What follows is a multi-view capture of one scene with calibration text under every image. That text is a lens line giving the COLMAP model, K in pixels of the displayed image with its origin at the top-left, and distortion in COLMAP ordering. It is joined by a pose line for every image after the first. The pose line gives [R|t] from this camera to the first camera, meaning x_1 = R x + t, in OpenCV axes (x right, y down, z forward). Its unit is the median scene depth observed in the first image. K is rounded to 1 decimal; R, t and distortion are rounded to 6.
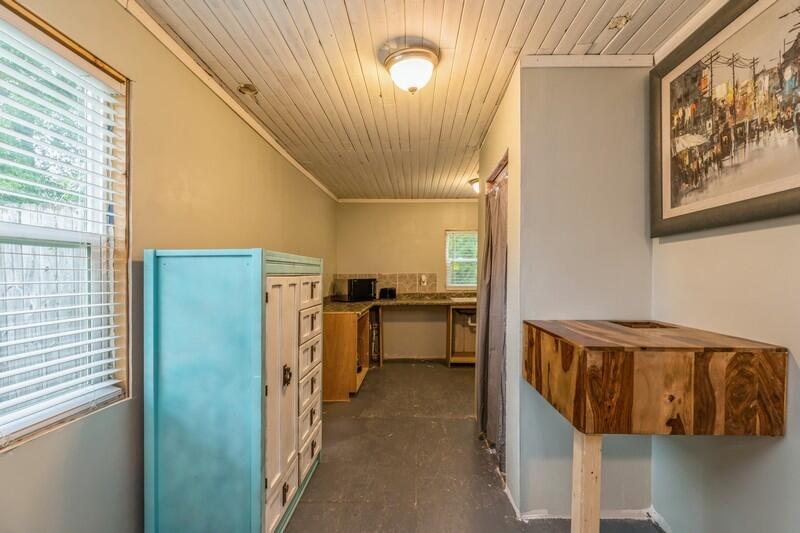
lens RADIAL K [[367.6, 0, 405.7], [0, 367.6, 276.7], [0, 0, 1]] dist [0.006596, 0.001083]
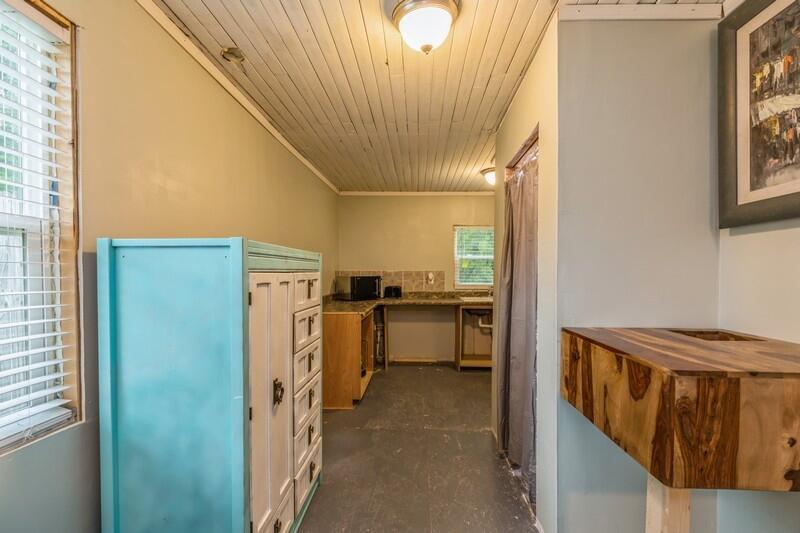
lens RADIAL K [[367.6, 0, 402.8], [0, 367.6, 283.0], [0, 0, 1]] dist [0.006596, 0.001083]
pose [[0.999879, 0.004874, -0.014796, -0.026009], [-0.004521, 0.999707, 0.023770, 0.000790], [0.014907, -0.023700, 0.999608, 0.165904]]
